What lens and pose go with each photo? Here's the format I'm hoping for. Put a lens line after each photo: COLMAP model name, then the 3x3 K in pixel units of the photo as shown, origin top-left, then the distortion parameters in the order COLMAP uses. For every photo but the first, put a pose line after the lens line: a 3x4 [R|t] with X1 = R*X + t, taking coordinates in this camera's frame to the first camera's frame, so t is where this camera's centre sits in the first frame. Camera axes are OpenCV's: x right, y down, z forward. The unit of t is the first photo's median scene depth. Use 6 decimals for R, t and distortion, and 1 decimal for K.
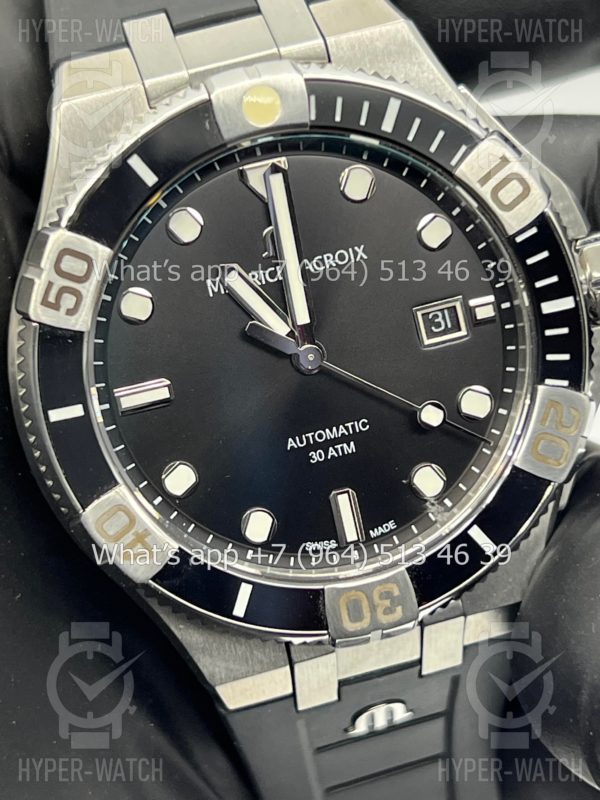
lens RADIAL K [[1947.7, 0, 294.5], [0, 1947.7, 388.1], [0, 0, 1]] dist [0.229441, 0.000000]
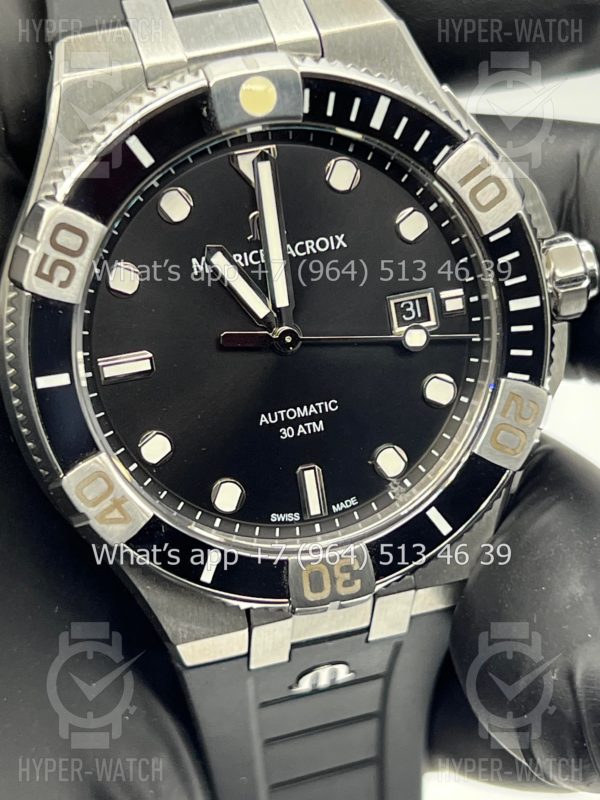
lens RADIAL K [[1947.7, 0, 297.2], [0, 1947.7, 396.7], [0, 0, 1]] dist [0.229441, 0.000000]
pose [[0.996170, 0.057118, 0.066201, -0.053895], [-0.060365, 0.997015, 0.048126, -0.035421], [-0.063255, -0.051938, 0.996645, -0.043494]]
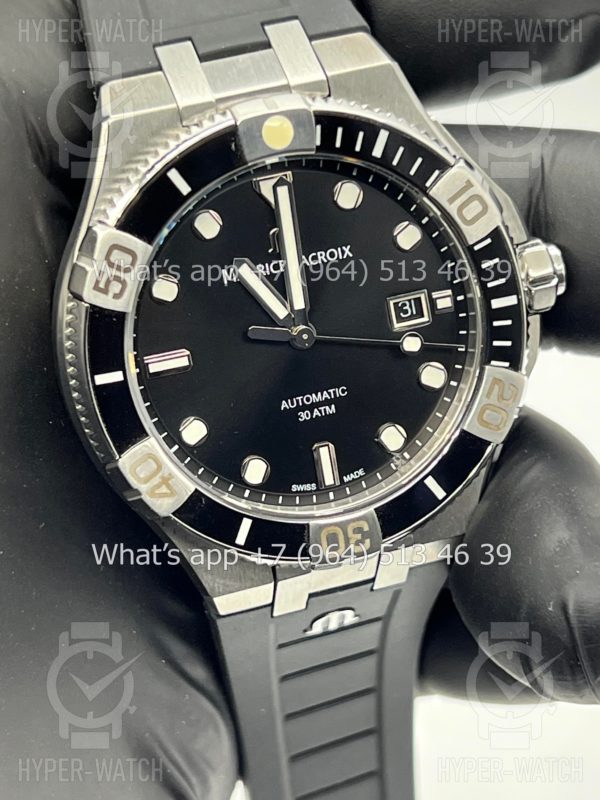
lens RADIAL K [[1947.7, 0, 304.0], [0, 1947.7, 399.2], [0, 0, 1]] dist [0.229441, 0.000000]
pose [[0.993818, 0.033590, 0.105820, -0.120083], [-0.042069, 0.995992, 0.078936, -0.072996], [-0.102745, -0.082899, 0.991247, -0.218675]]
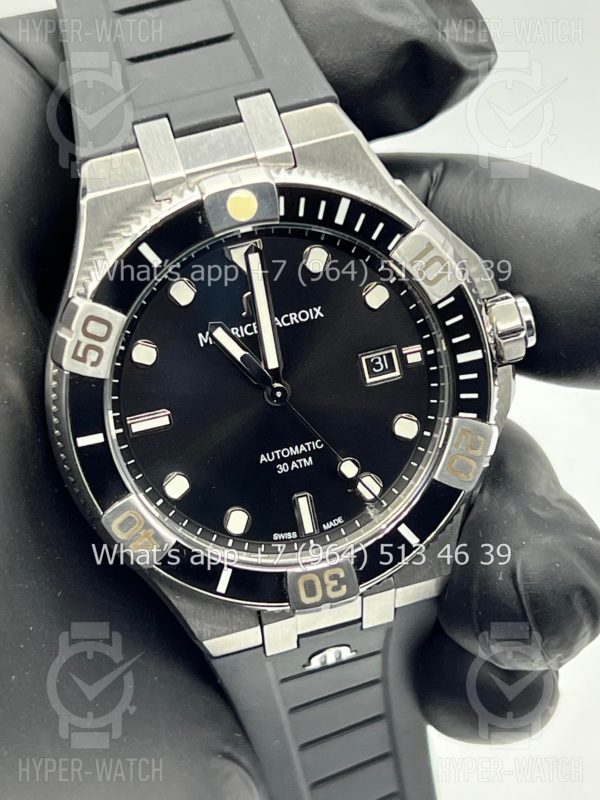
lens RADIAL K [[1947.7, 0, 300.6], [0, 1947.7, 395.4], [0, 0, 1]] dist [0.229441, 0.000000]
pose [[0.999870, 0.010488, 0.012206, 0.007065], [-0.011606, 0.995368, 0.095437, -0.138089], [-0.011149, -0.095566, 0.995361, -0.287147]]
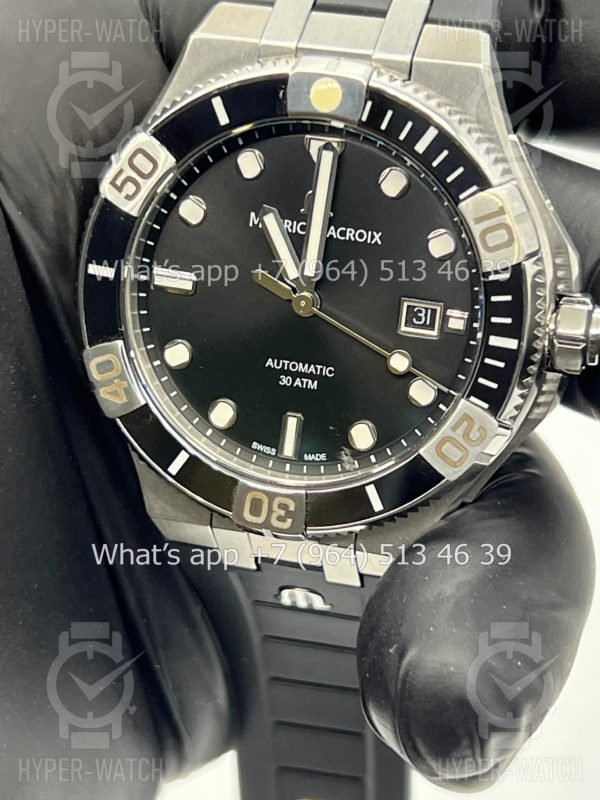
lens RADIAL K [[1947.7, 0, 303.8], [0, 1947.7, 398.3], [0, 0, 1]] dist [0.229441, 0.000000]
pose [[0.873850, 0.393827, -0.285109, 0.375817], [-0.358949, 0.918107, 0.168033, -0.164775], [0.327937, -0.044496, 0.943651, -0.146348]]
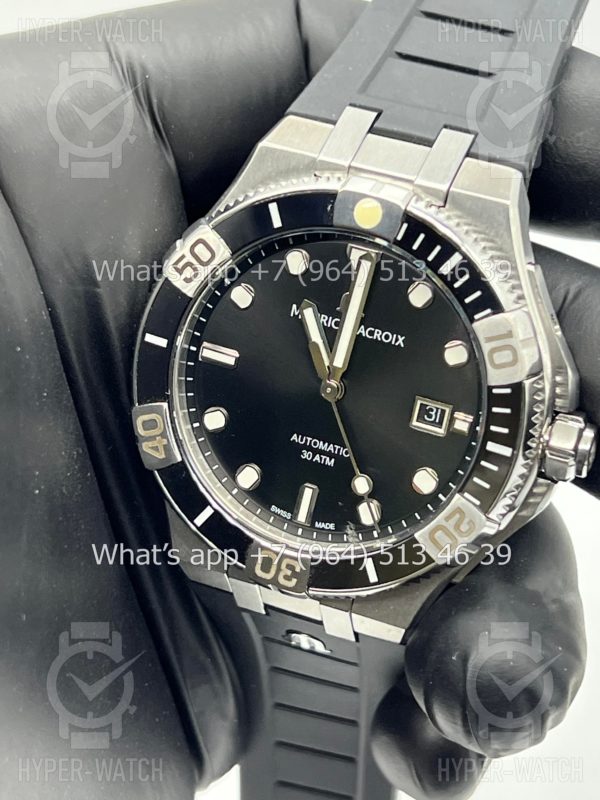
lens RADIAL K [[1947.7, 0, 298.6], [0, 1947.7, 402.1], [0, 0, 1]] dist [0.229441, 0.000000]
pose [[0.805278, 0.497538, -0.322463, 0.433336], [-0.454788, 0.867288, 0.202437, -0.274062], [0.380388, -0.016366, 0.924682, -0.269673]]
